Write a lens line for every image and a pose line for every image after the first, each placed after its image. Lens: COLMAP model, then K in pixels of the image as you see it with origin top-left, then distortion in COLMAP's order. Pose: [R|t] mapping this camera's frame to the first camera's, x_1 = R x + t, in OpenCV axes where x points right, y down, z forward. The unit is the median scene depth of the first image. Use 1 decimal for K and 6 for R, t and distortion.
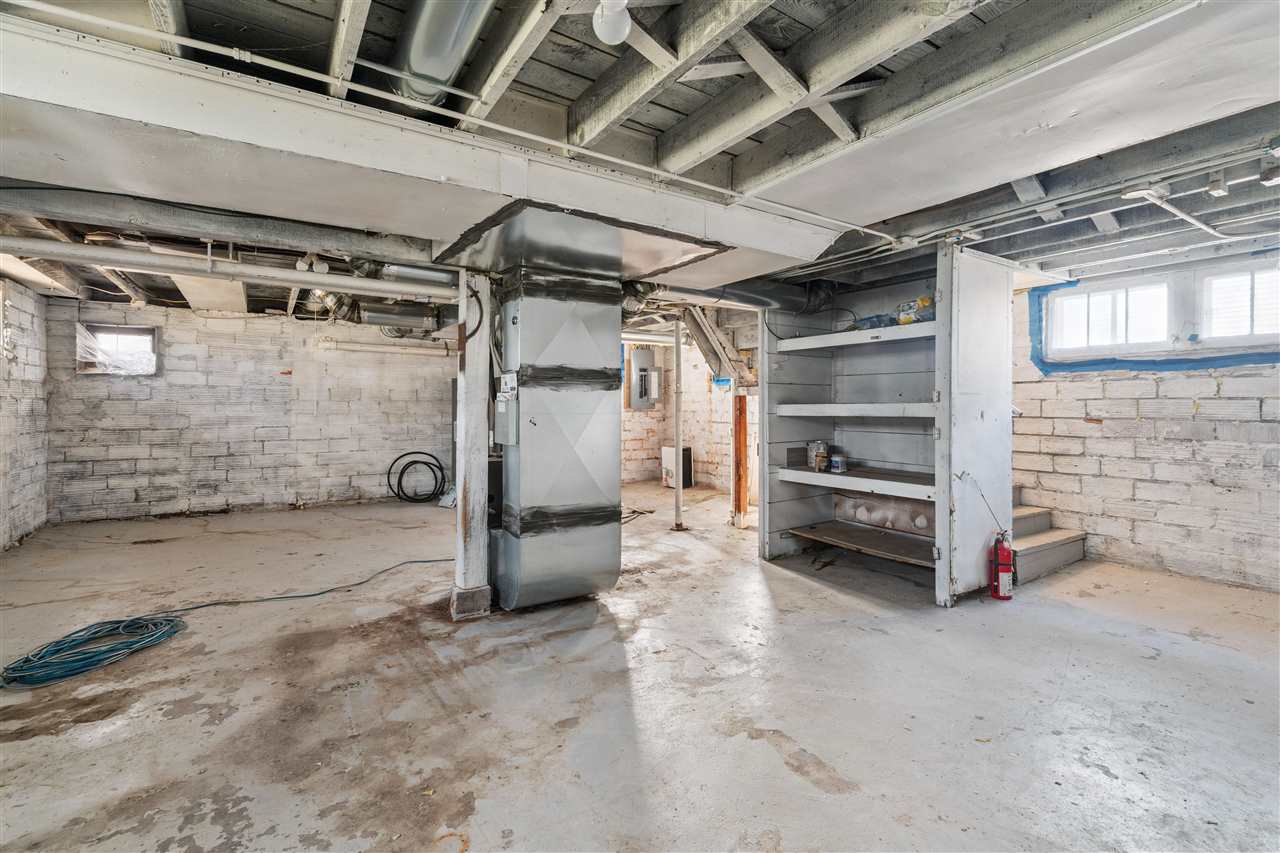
lens RADIAL K [[582.6, 0, 649.2], [0, 582.6, 429.6], [0, 0, 1]] dist [-0.002079, 0.003284]
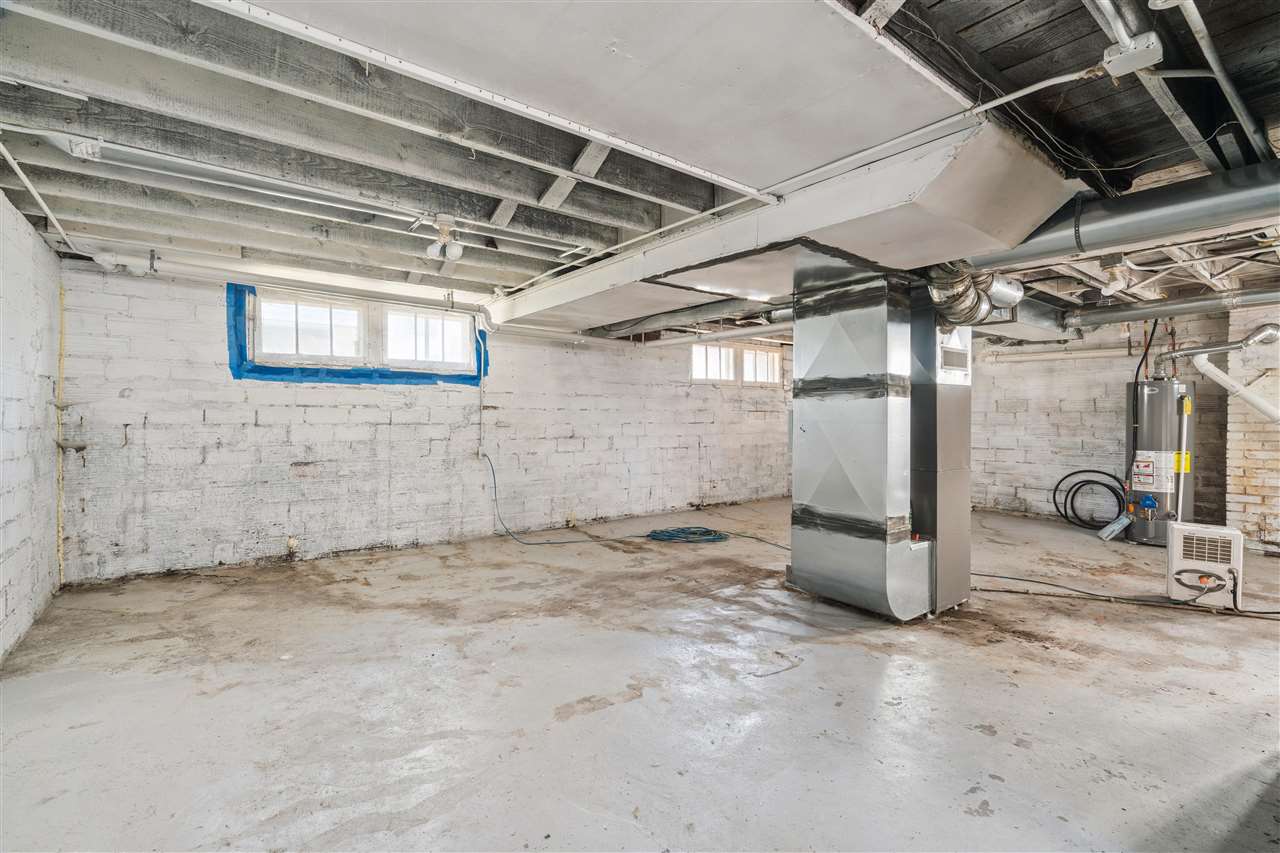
lens RADIAL K [[582.6, 0, 649.2], [0, 582.6, 429.6], [0, 0, 1]] dist [-0.002079, 0.003284]
pose [[0.086706, 0.019995, -0.996033, 0.956219], [-0.044487, 0.998879, 0.016179, -0.016259], [0.995240, 0.042908, 0.087498, 0.634883]]
